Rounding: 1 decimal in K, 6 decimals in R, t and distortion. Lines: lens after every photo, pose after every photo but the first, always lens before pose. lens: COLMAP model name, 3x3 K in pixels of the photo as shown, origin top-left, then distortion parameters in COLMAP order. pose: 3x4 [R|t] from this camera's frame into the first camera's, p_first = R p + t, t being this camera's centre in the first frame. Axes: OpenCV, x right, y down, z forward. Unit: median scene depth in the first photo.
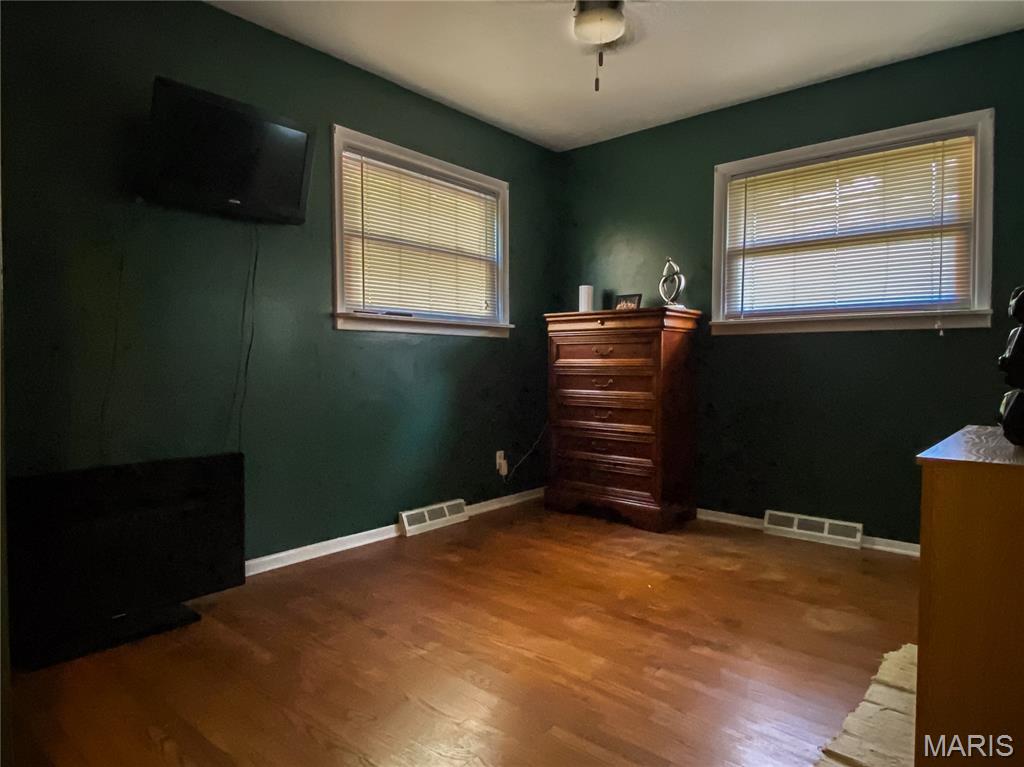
lens RADIAL K [[595.8, 0, 505.4], [0, 595.8, 377.3], [0, 0, 1]] dist [0.071878, -0.079234]
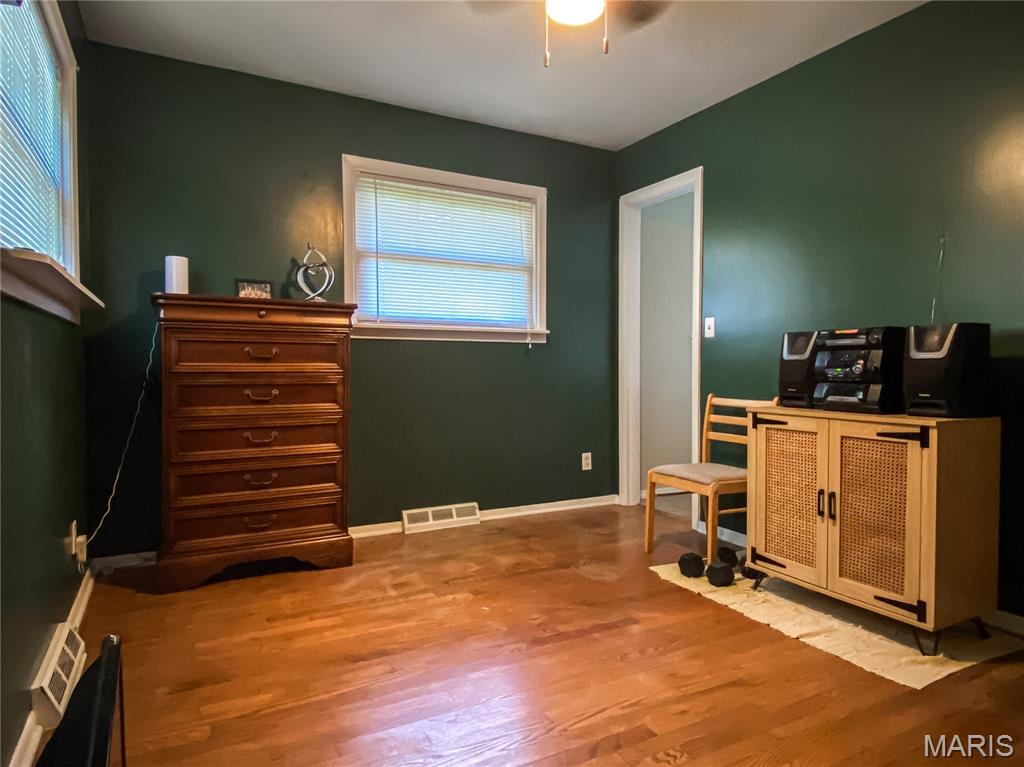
lens RADIAL K [[624.3, 0, 504.7], [0, 624.3, 374.2], [0, 0, 1]] dist [0.037534, -0.034302]
pose [[0.349939, -0.017726, 0.936605, -0.549298], [0.013220, 0.999815, 0.013983, -0.028000], [-0.936679, 0.007488, 0.350109, 0.512061]]
